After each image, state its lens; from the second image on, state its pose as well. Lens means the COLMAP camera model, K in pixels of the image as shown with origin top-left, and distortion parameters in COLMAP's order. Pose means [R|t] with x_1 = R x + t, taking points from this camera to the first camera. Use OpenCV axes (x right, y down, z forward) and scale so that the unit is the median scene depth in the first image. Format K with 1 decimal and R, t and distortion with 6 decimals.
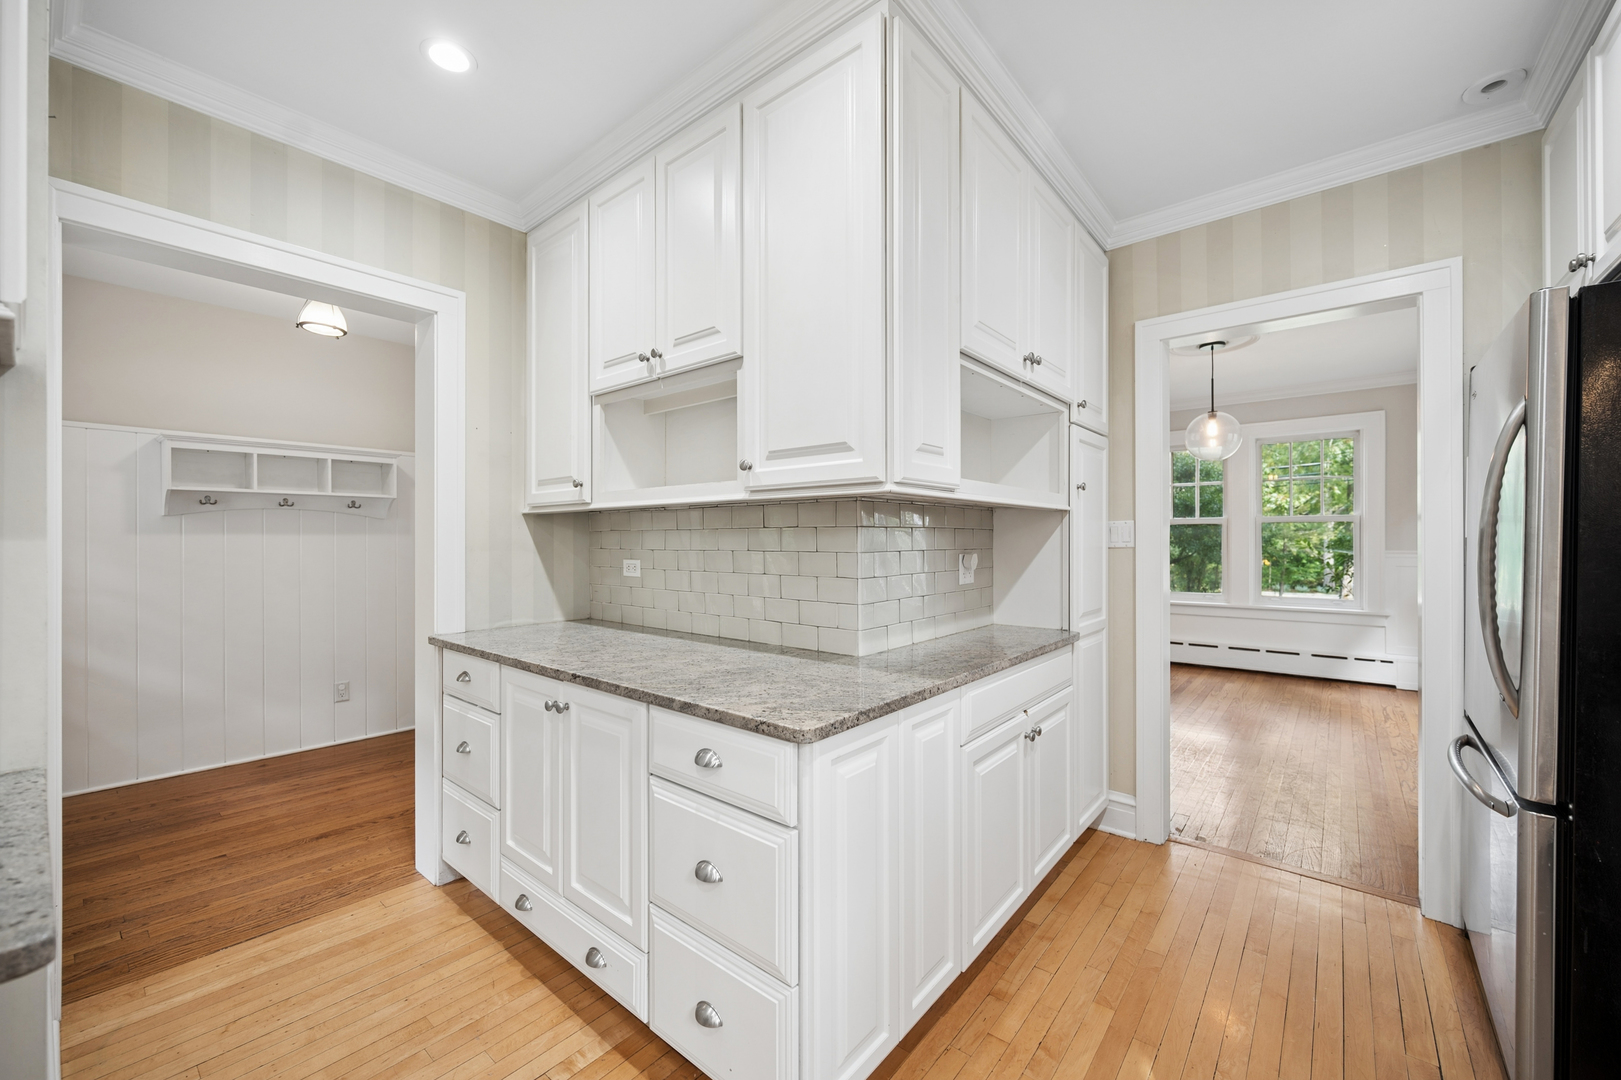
lens RADIAL K [[638.7, 0, 811.6], [0, 638.7, 540.1], [0, 0, 1]] dist [-0.002368, -0.000429]
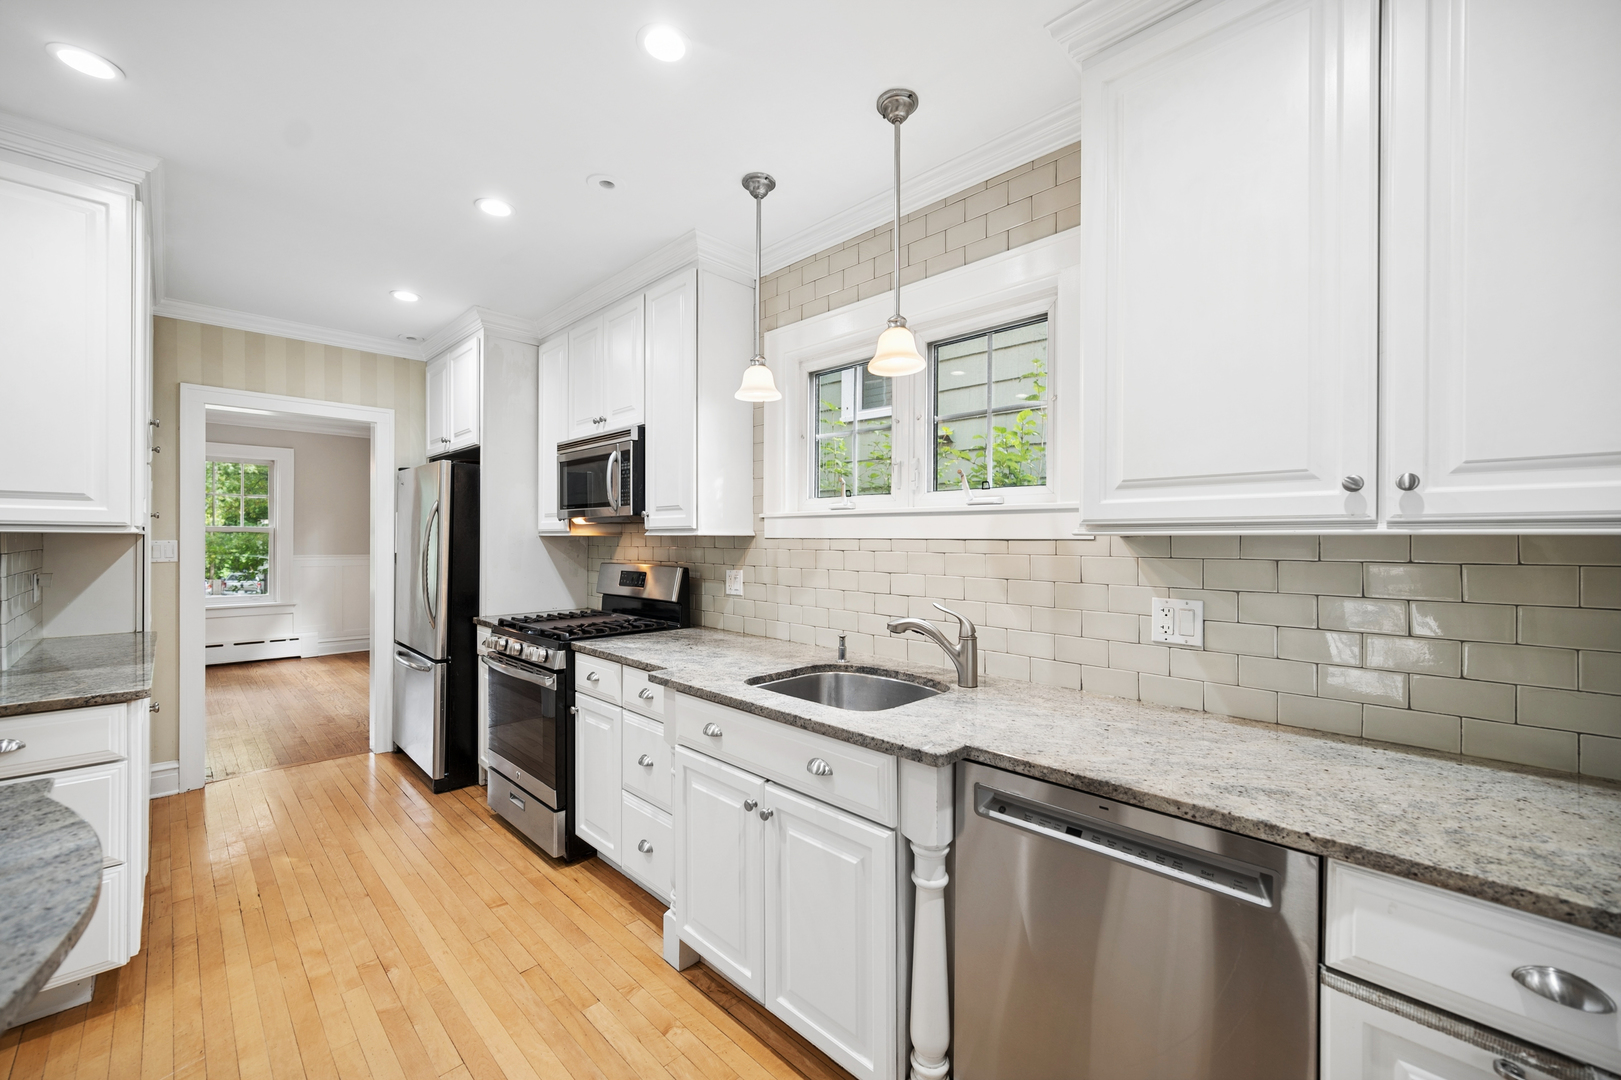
lens RADIAL K [[638.7, 0, 815.4], [0, 638.7, 541.7], [0, 0, 1]] dist [-0.002368, -0.000429]
pose [[0.074556, -0.000016, 0.997217, -0.724353], [-0.005072, 0.999987, 0.000396, -0.039240], [-0.997204, -0.005087, 0.074555, -0.384770]]
